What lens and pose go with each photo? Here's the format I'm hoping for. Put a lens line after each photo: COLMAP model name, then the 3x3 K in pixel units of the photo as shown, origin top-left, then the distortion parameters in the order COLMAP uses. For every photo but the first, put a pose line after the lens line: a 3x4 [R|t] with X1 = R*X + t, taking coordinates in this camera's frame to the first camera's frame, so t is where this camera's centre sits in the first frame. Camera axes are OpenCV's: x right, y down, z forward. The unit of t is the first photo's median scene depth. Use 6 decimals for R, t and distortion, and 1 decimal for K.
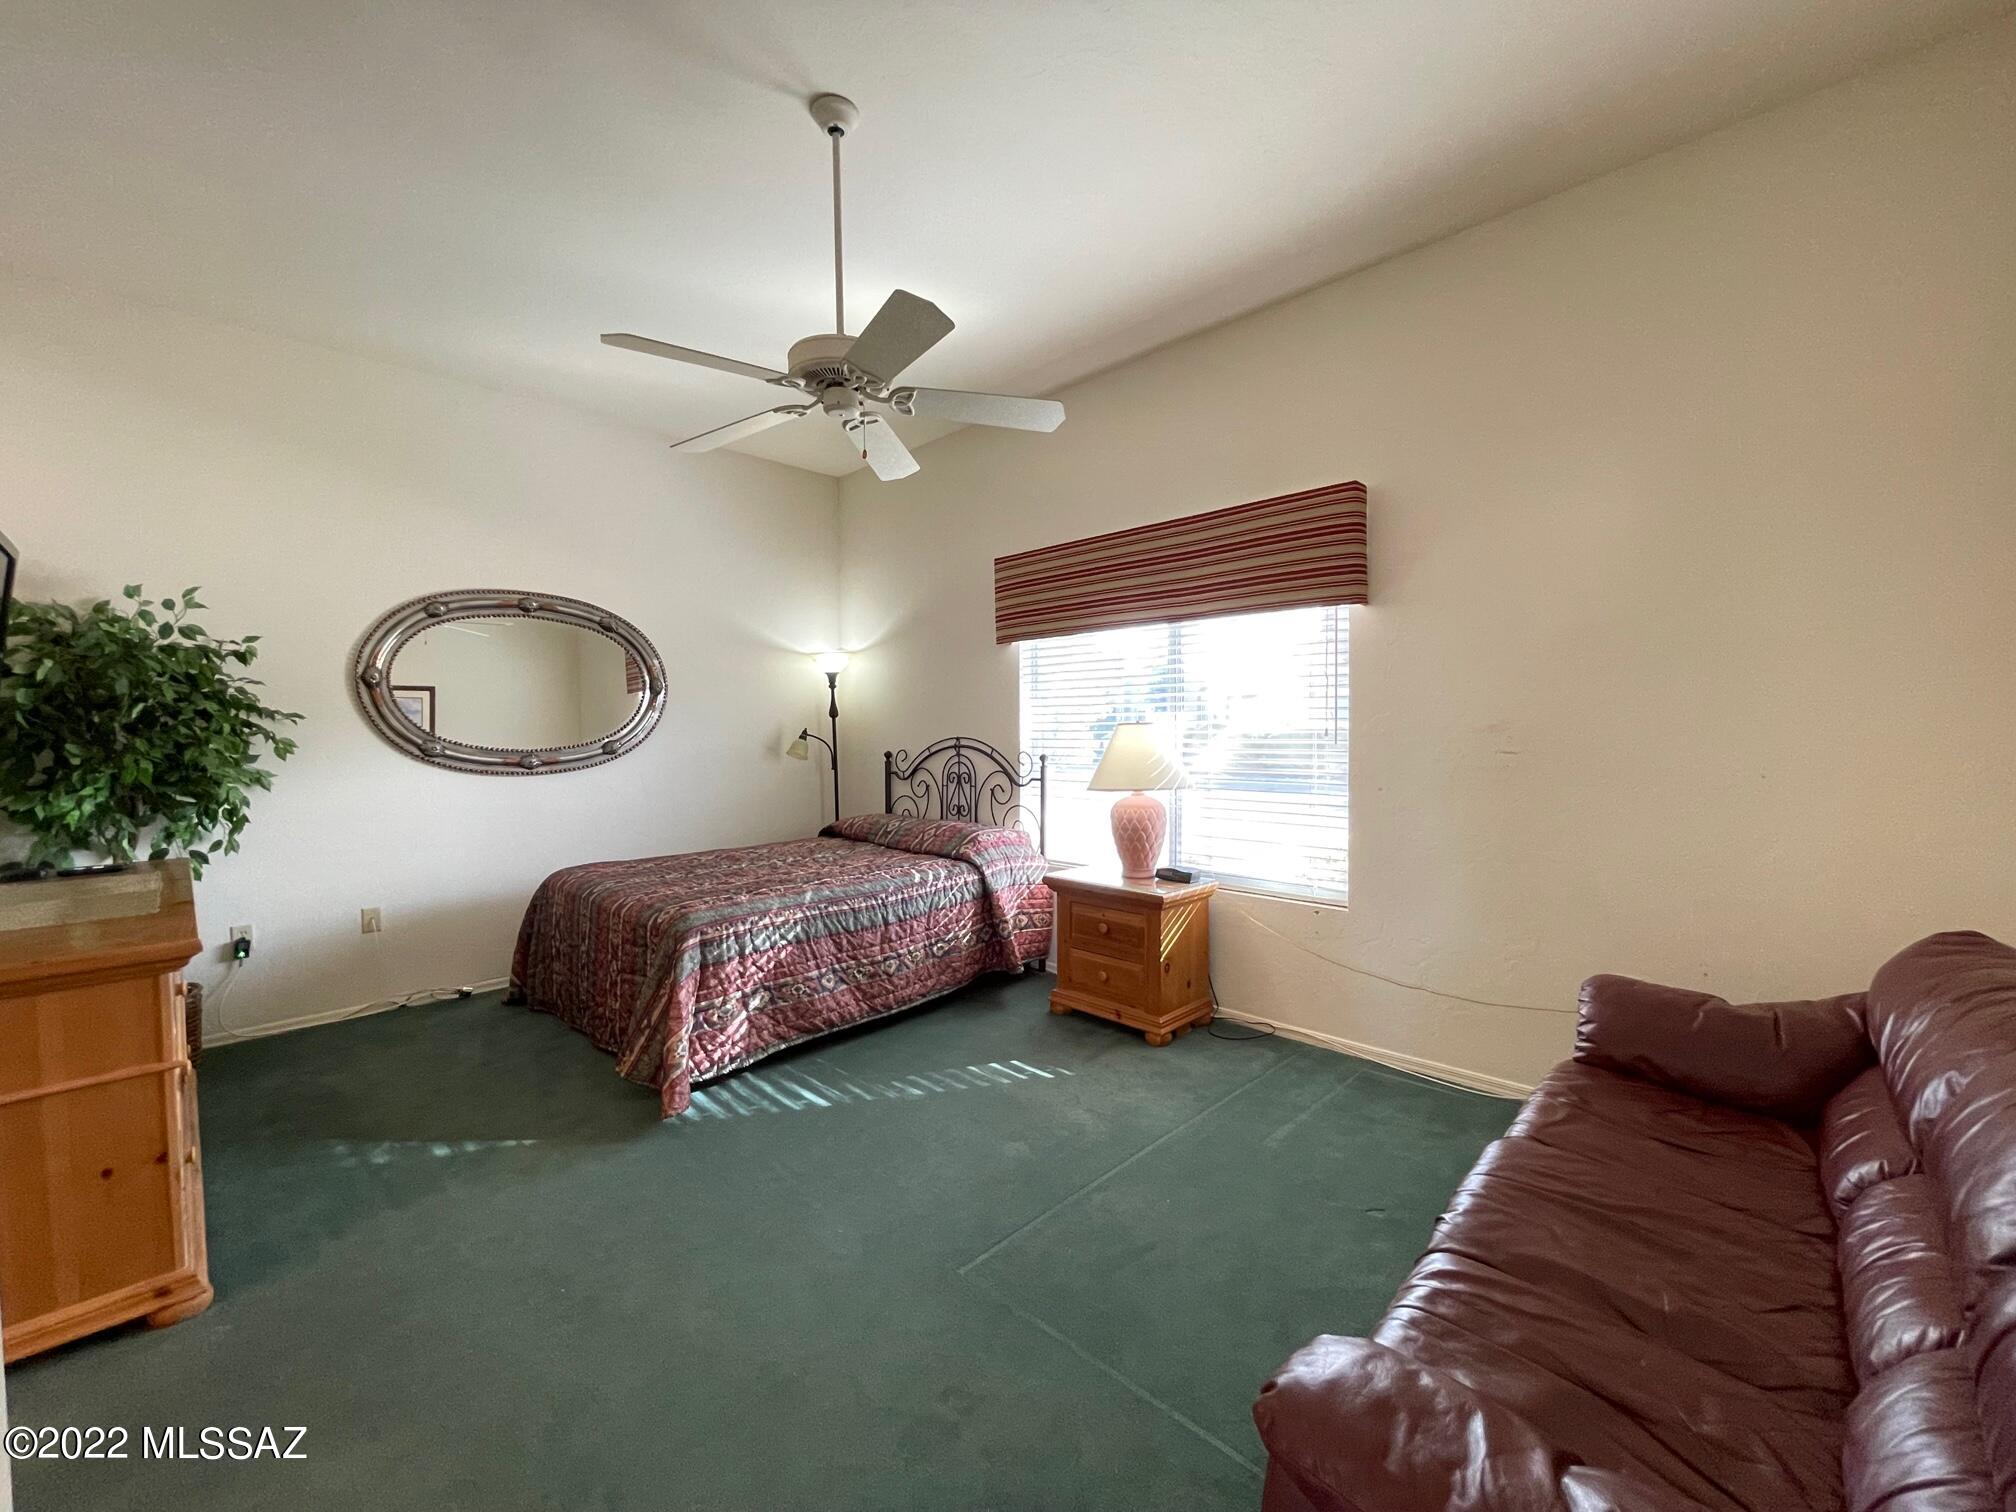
lens RADIAL K [[823.9, 0, 1002.1], [0, 823.9, 751.4], [0, 0, 1]] dist [-0.003899, 0.000556]
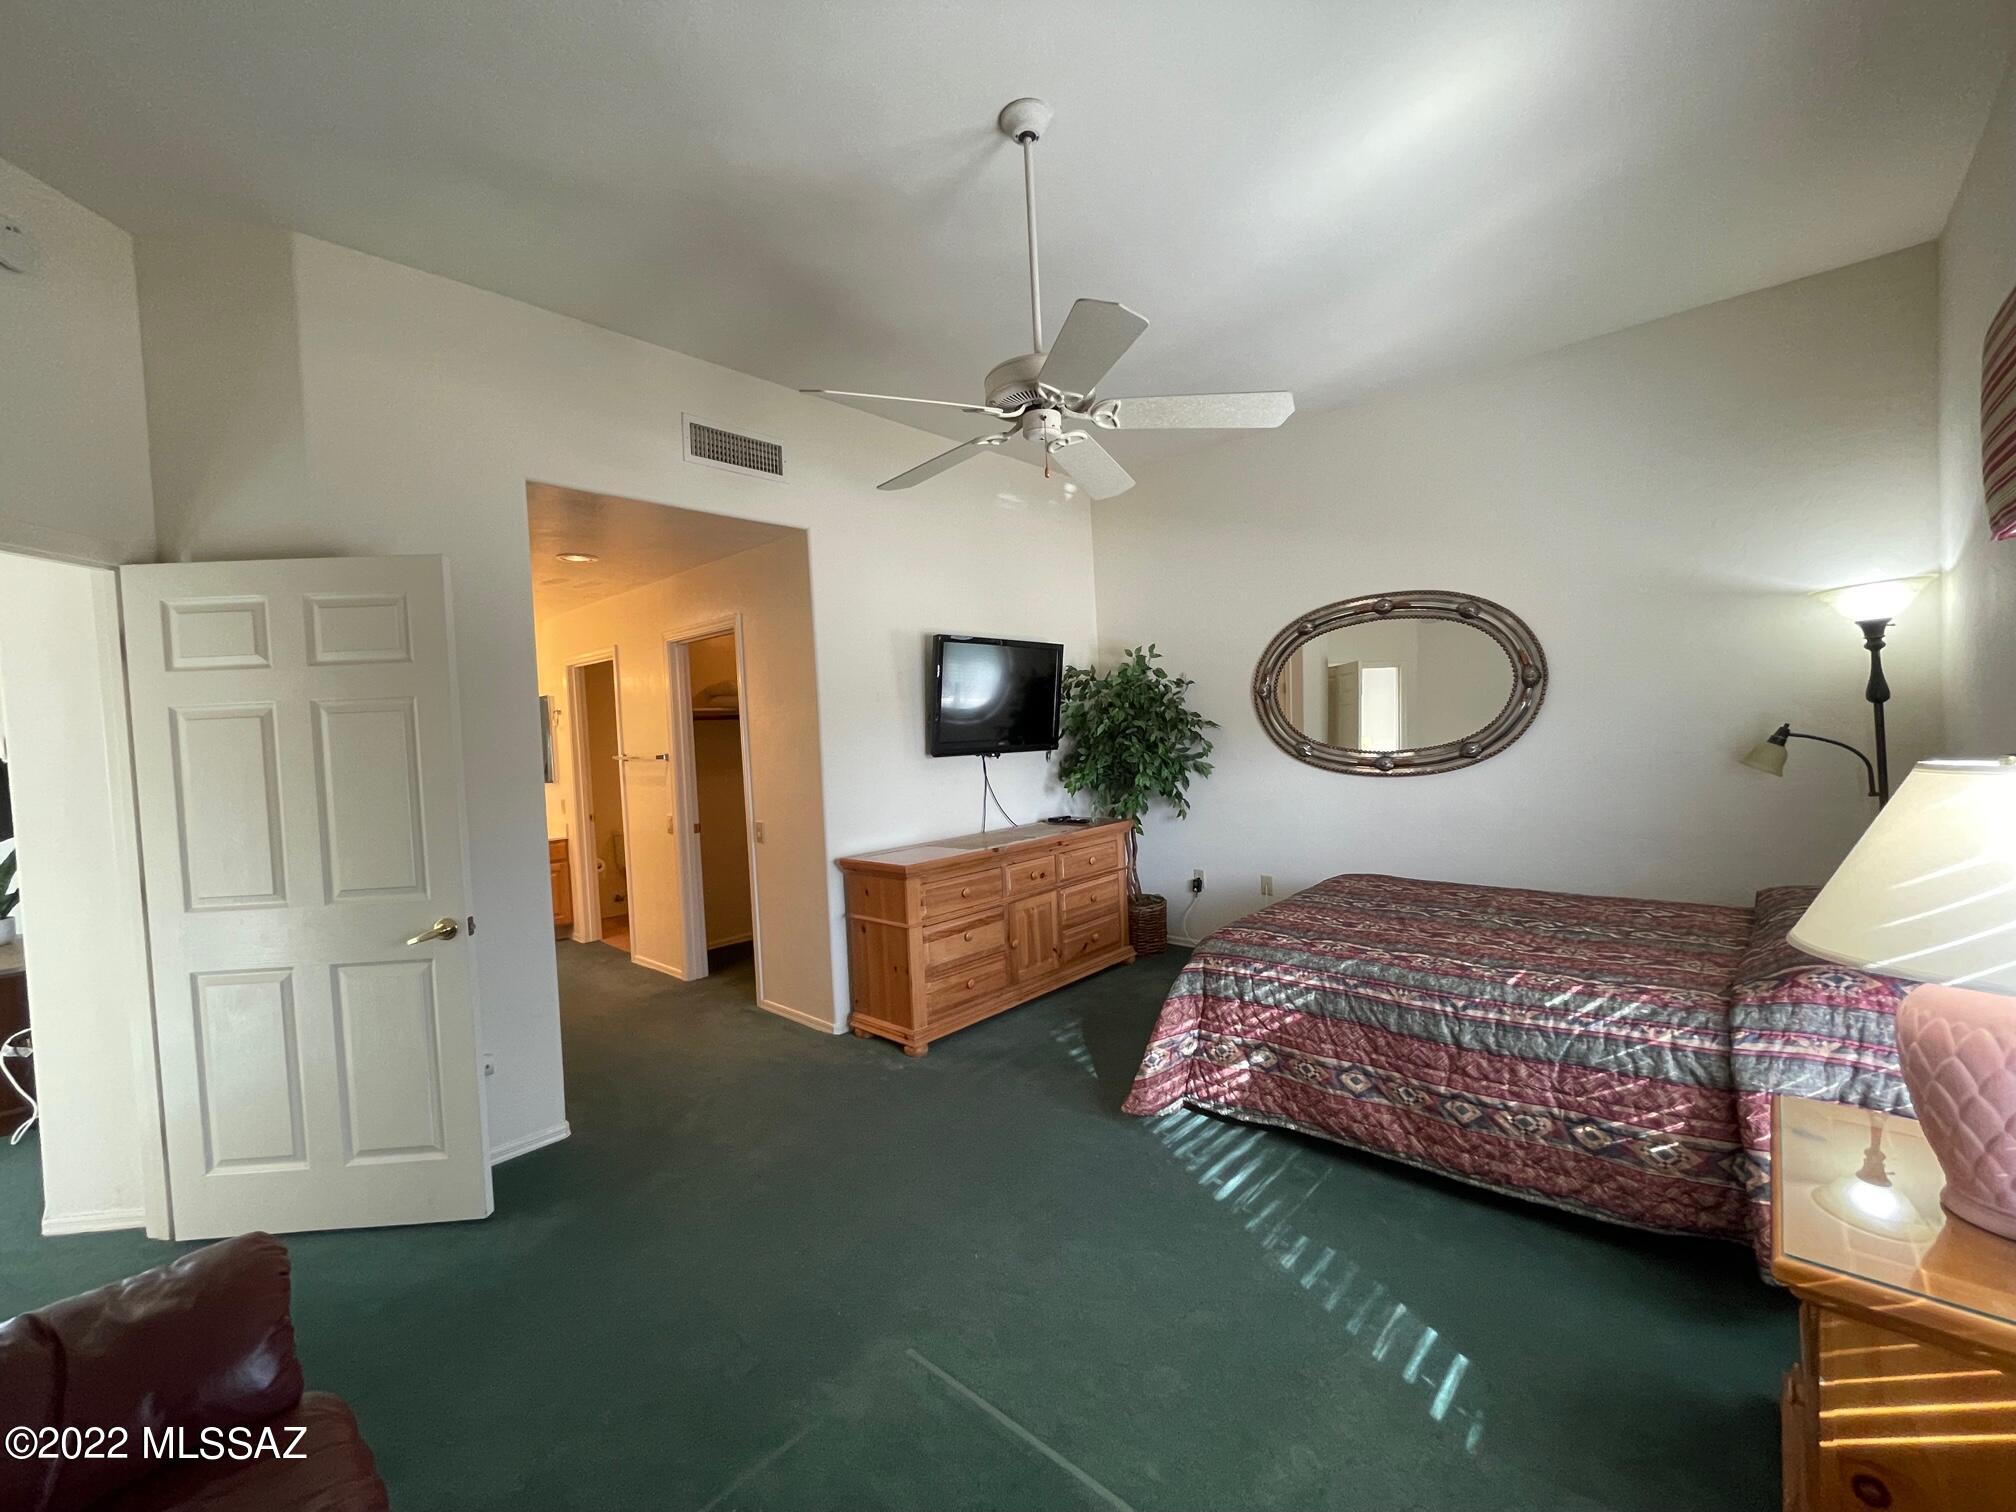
lens RADIAL K [[823.9, 0, 1008.2], [0, 823.9, 753.4], [0, 0, 1]] dist [-0.003899, 0.000556]
pose [[0.030302, 0.043729, -0.998584, 0.509919], [0.016270, 0.998889, 0.044236, -0.063462], [0.999408, -0.017588, 0.029557, 0.628163]]
